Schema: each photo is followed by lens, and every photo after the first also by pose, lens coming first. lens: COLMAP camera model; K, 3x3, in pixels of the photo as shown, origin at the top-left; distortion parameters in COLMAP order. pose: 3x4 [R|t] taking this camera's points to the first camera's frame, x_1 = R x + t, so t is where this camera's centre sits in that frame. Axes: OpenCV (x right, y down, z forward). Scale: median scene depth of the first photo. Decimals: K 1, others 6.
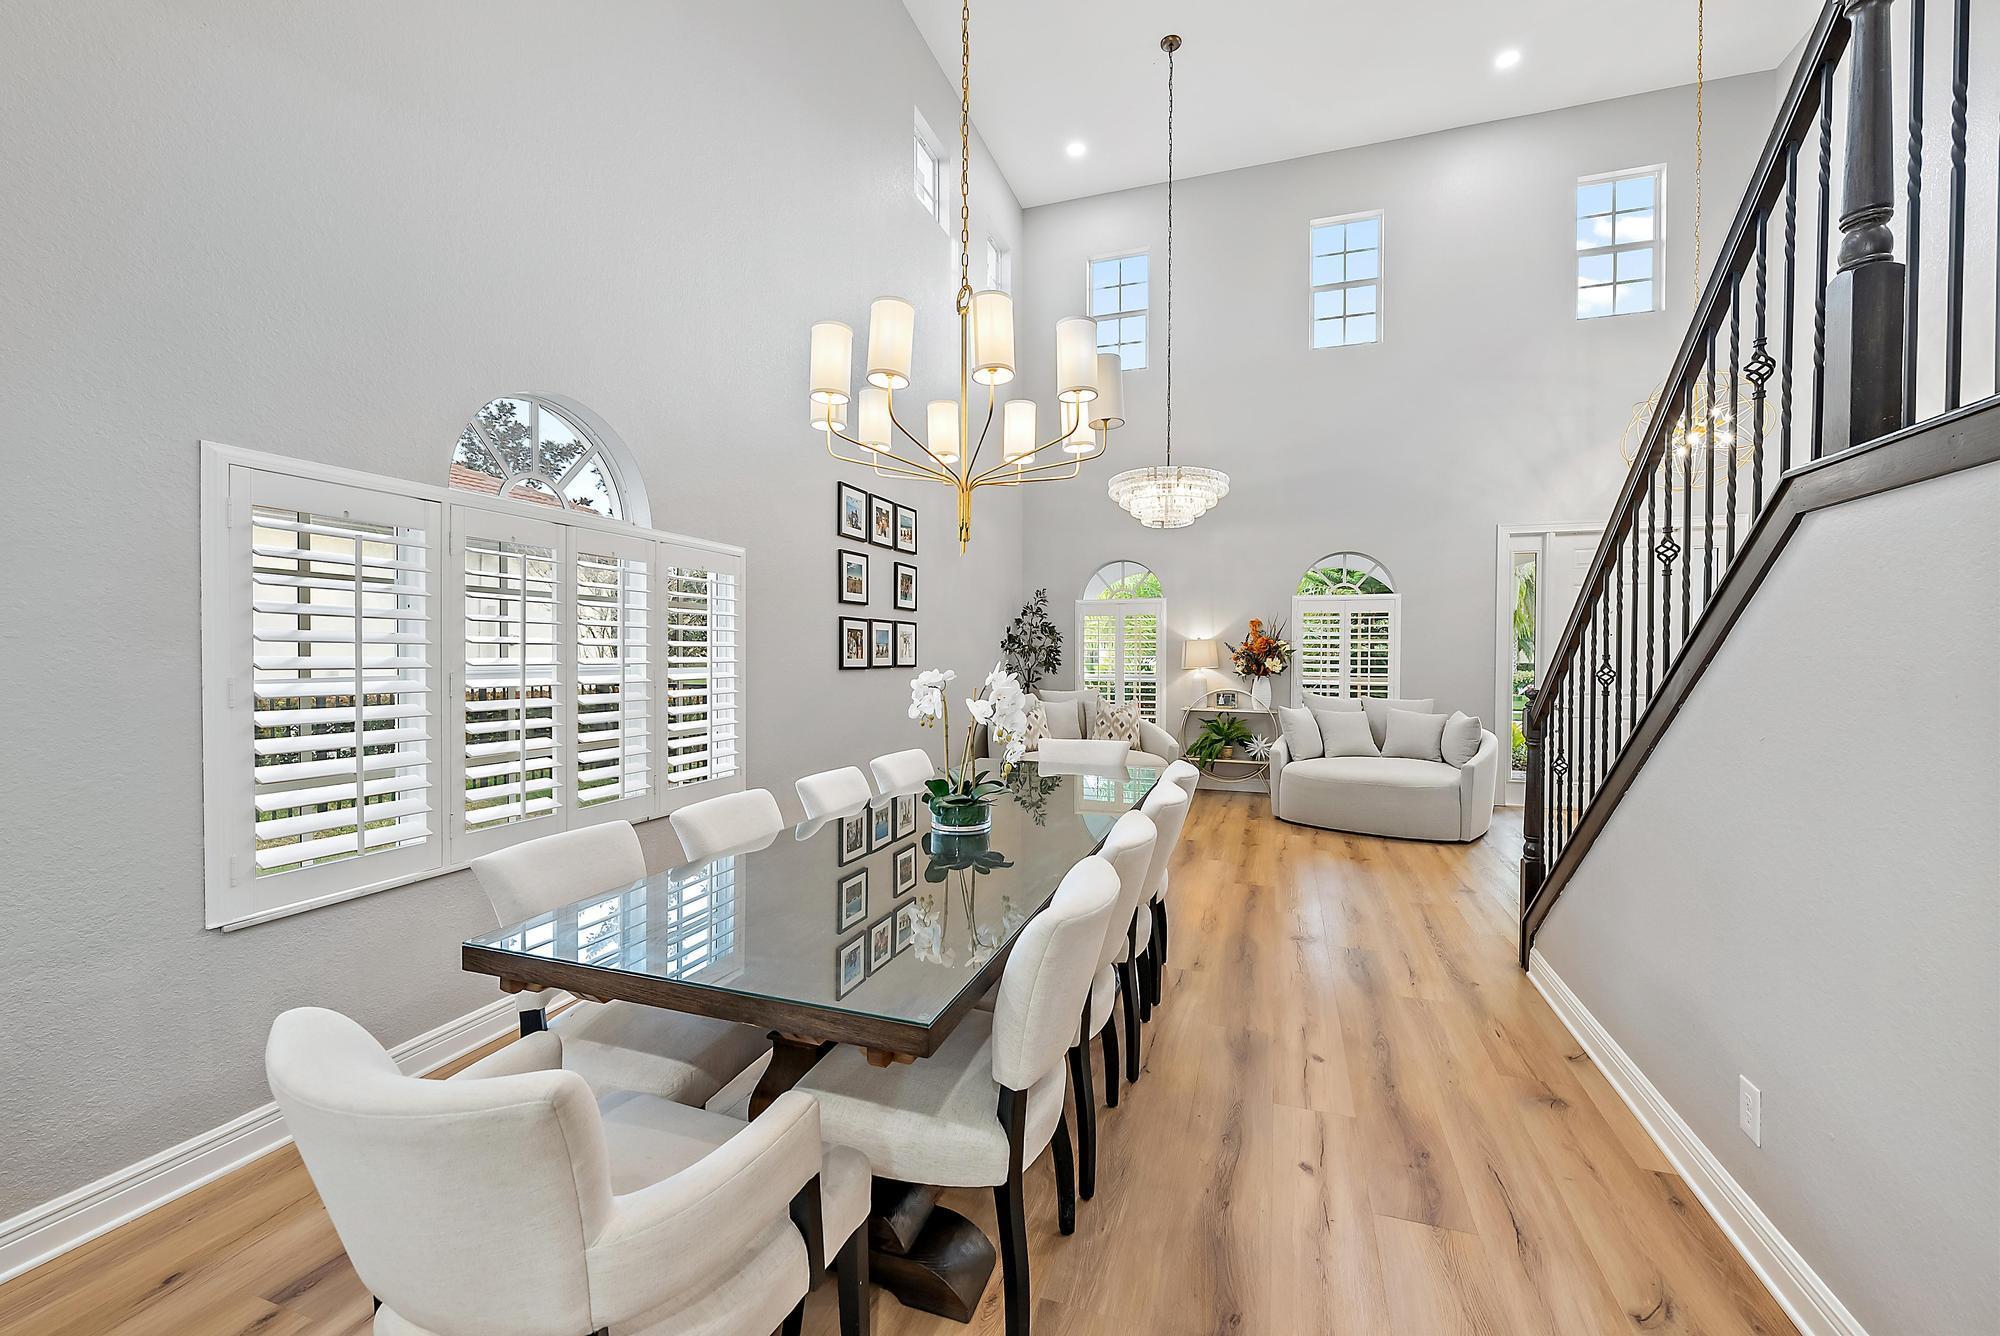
lens RADIAL K [[792.4, 0, 1007.4], [0, 792.4, 665.3], [0, 0, 1]] dist [-0.000483, 0.000225]
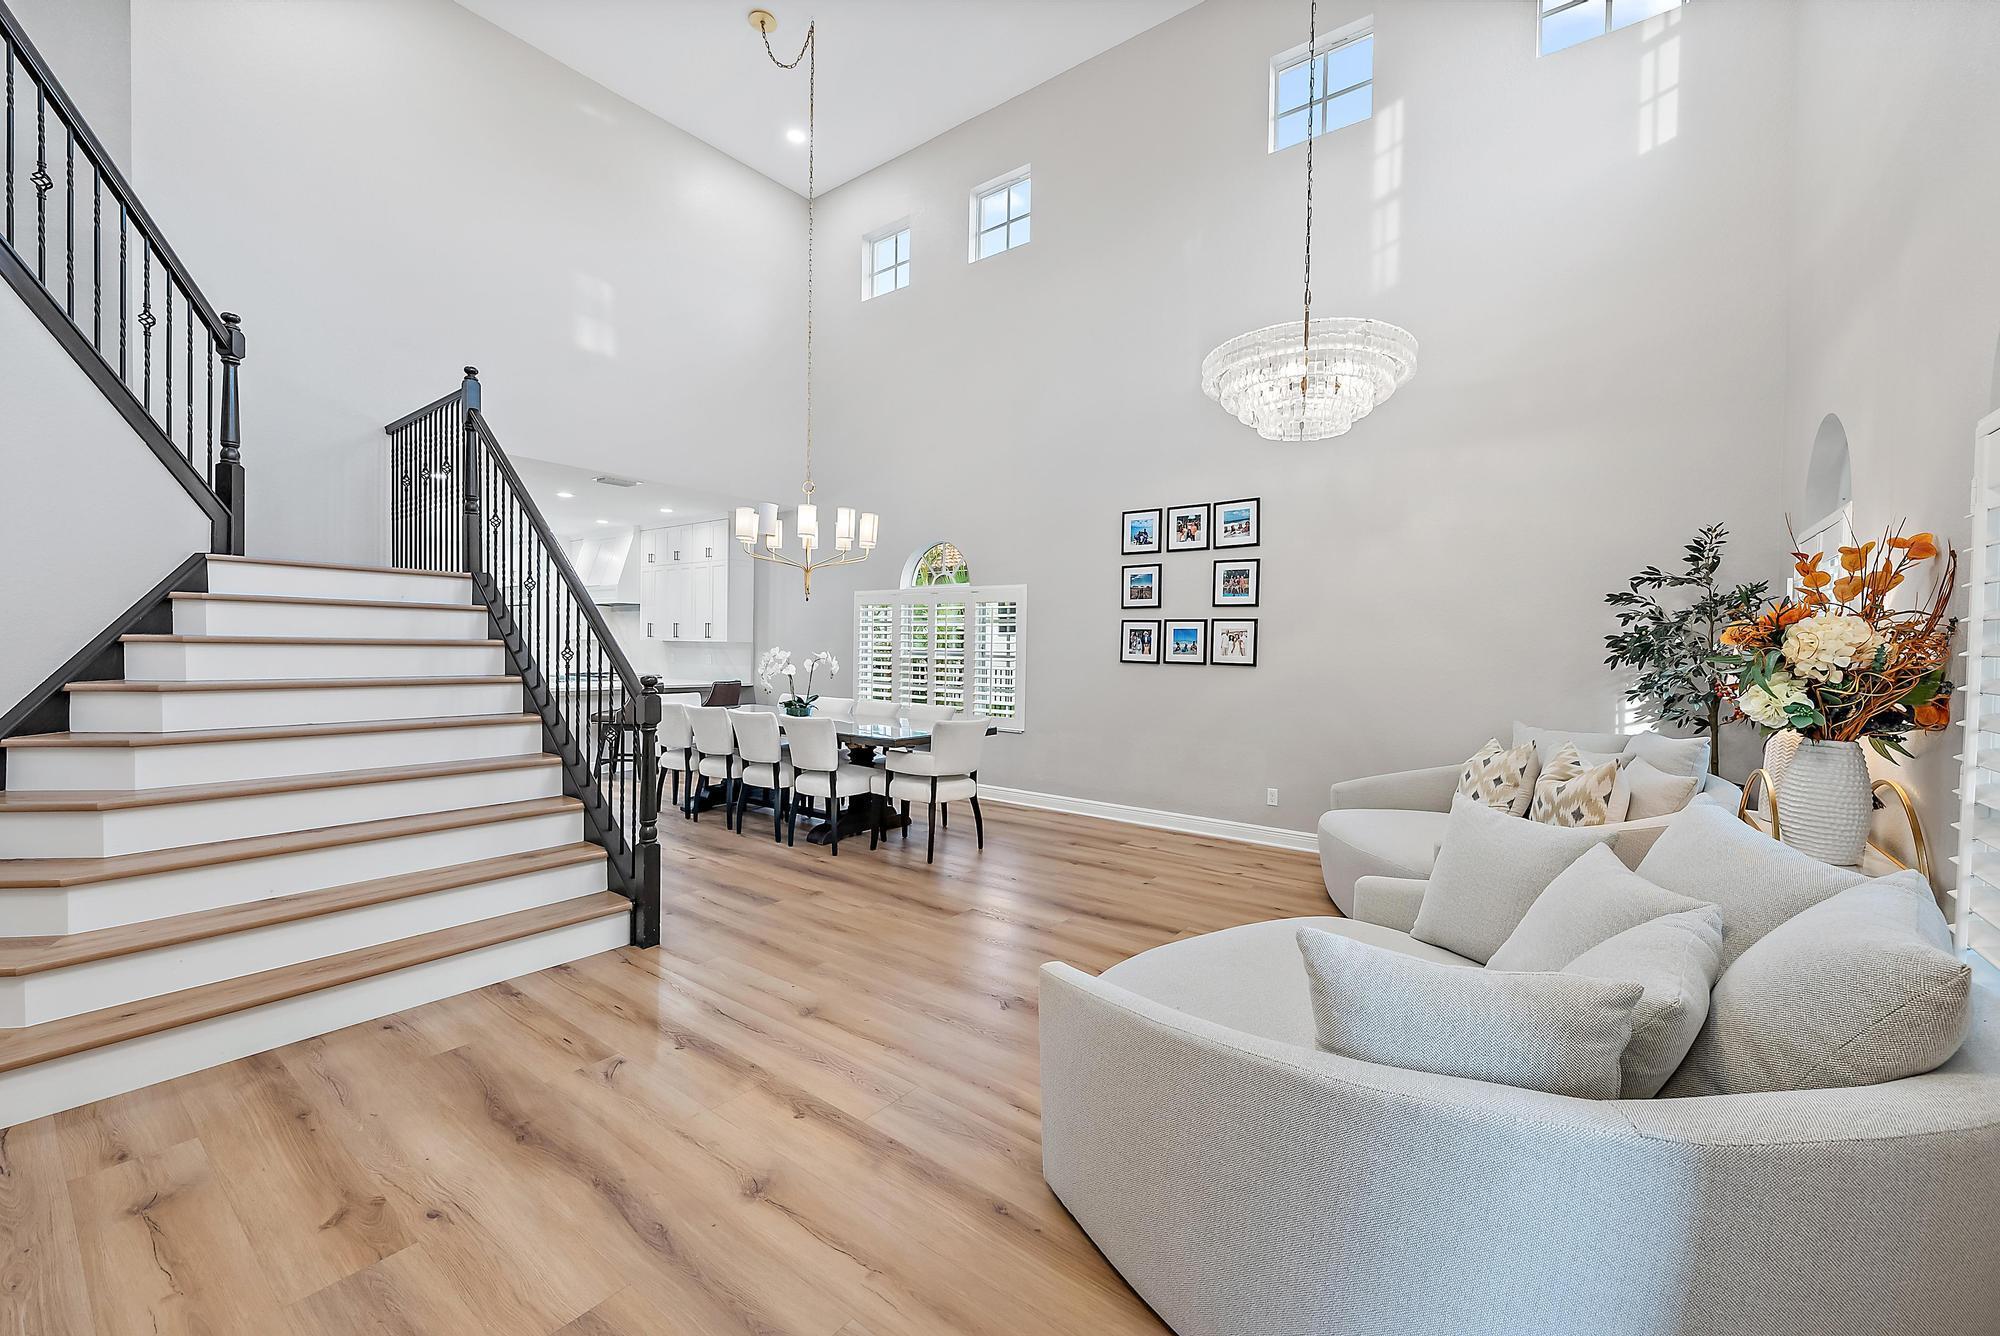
lens RADIAL K [[792.4, 0, 1007.4], [0, 792.4, 665.3], [0, 0, 1]] dist [-0.000483, 0.000225]
pose [[-0.314497, 0.015338, -0.949134, 0.688186], [-0.032592, 0.999105, 0.026945, -0.011628], [0.948699, 0.039408, -0.313716, 0.812665]]
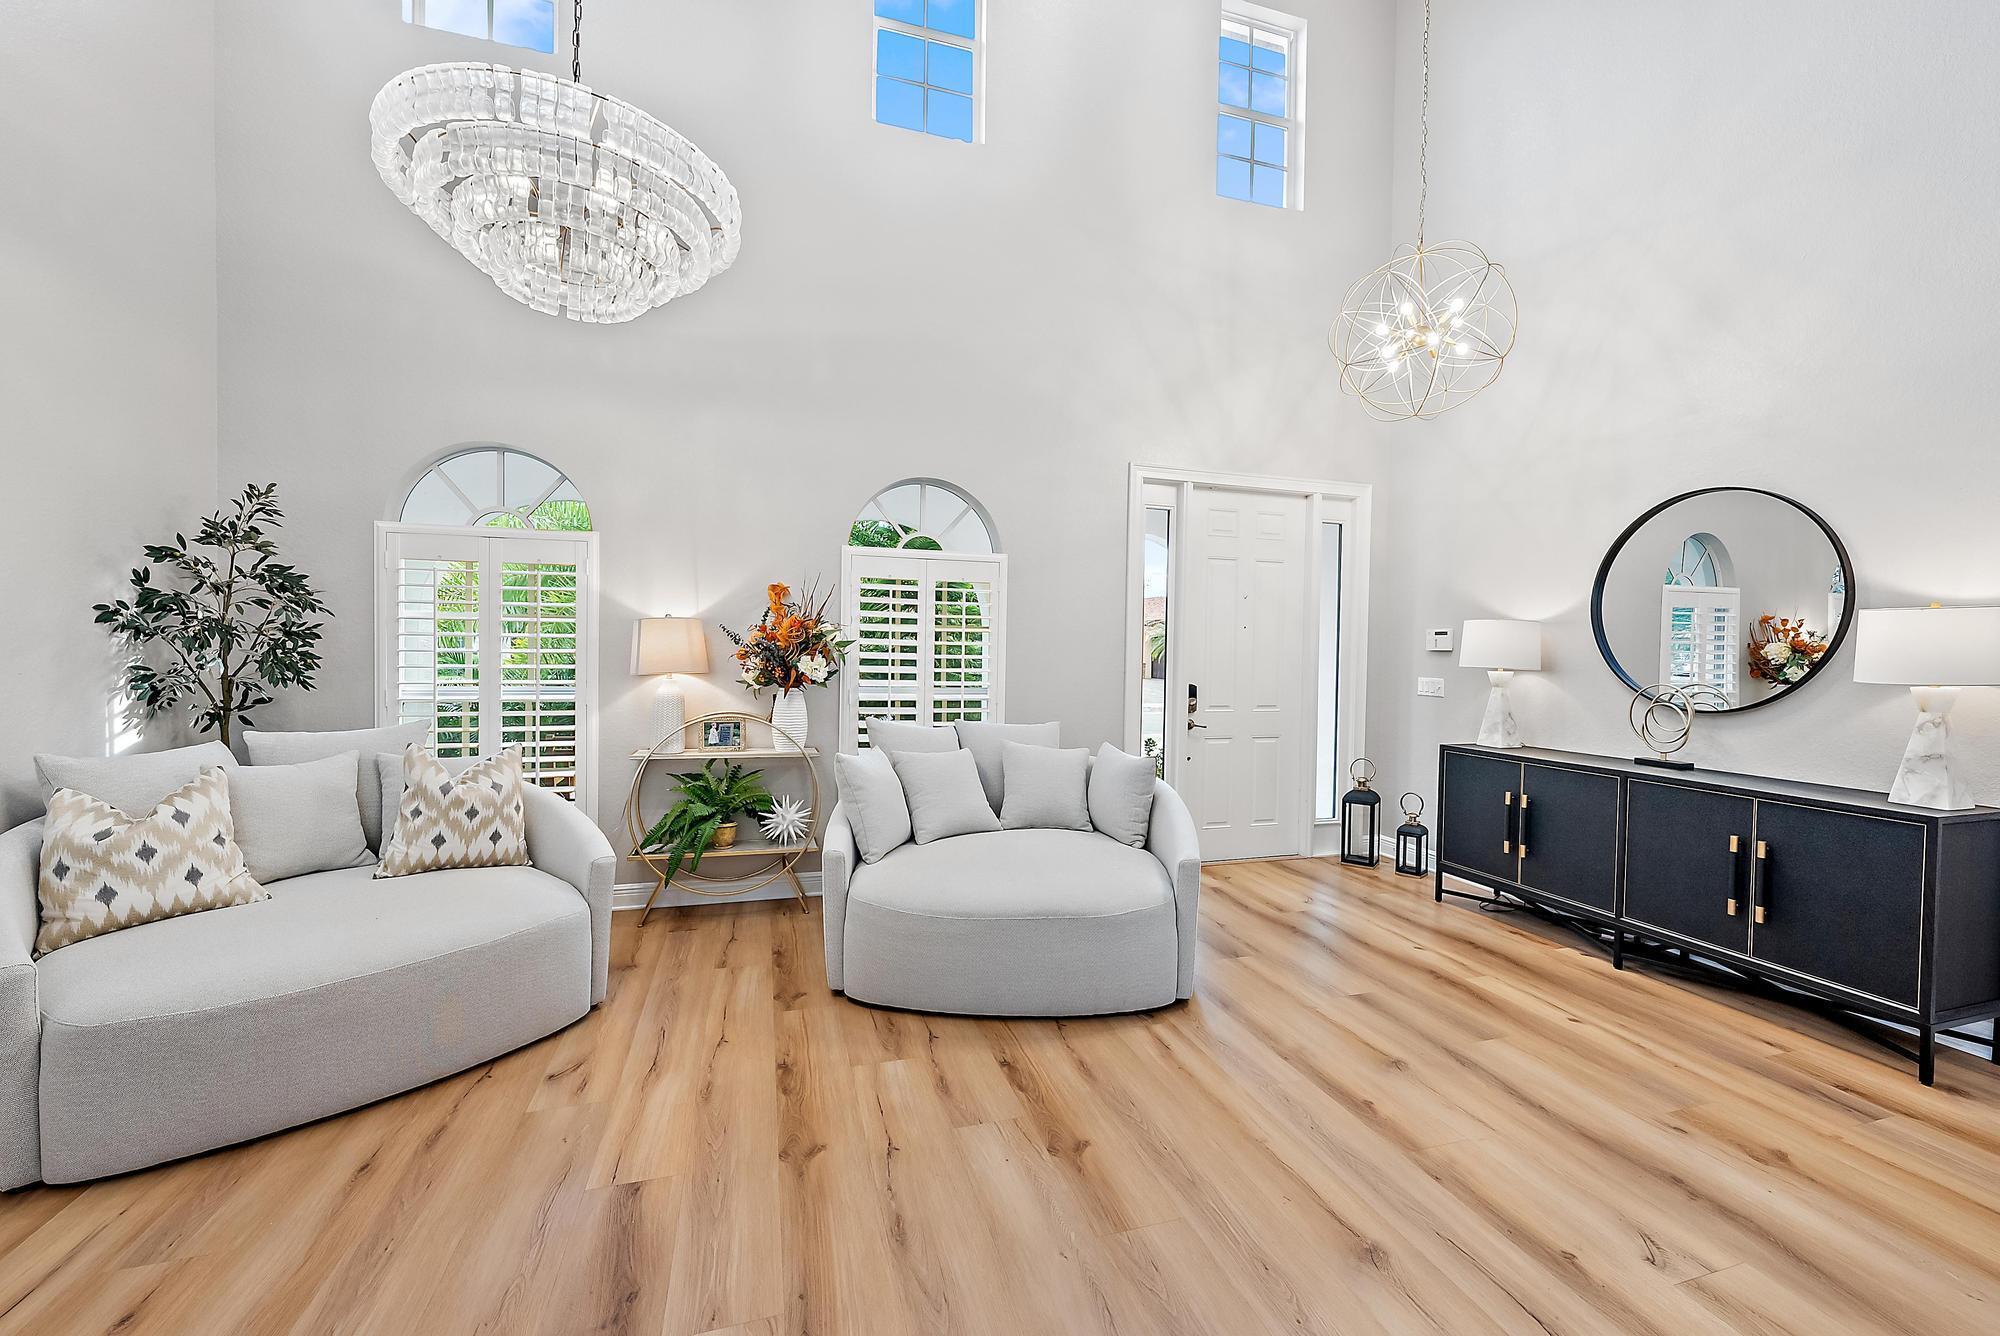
lens RADIAL K [[792.4, 0, 1007.4], [0, 792.4, 665.3], [0, 0, 1]] dist [-0.000483, 0.000225]
pose [[0.807675, -0.001765, 0.589625, 0.121835], [-0.003557, 0.999963, 0.007865, -0.007057], [-0.589617, -0.008450, 0.807639, 0.477661]]
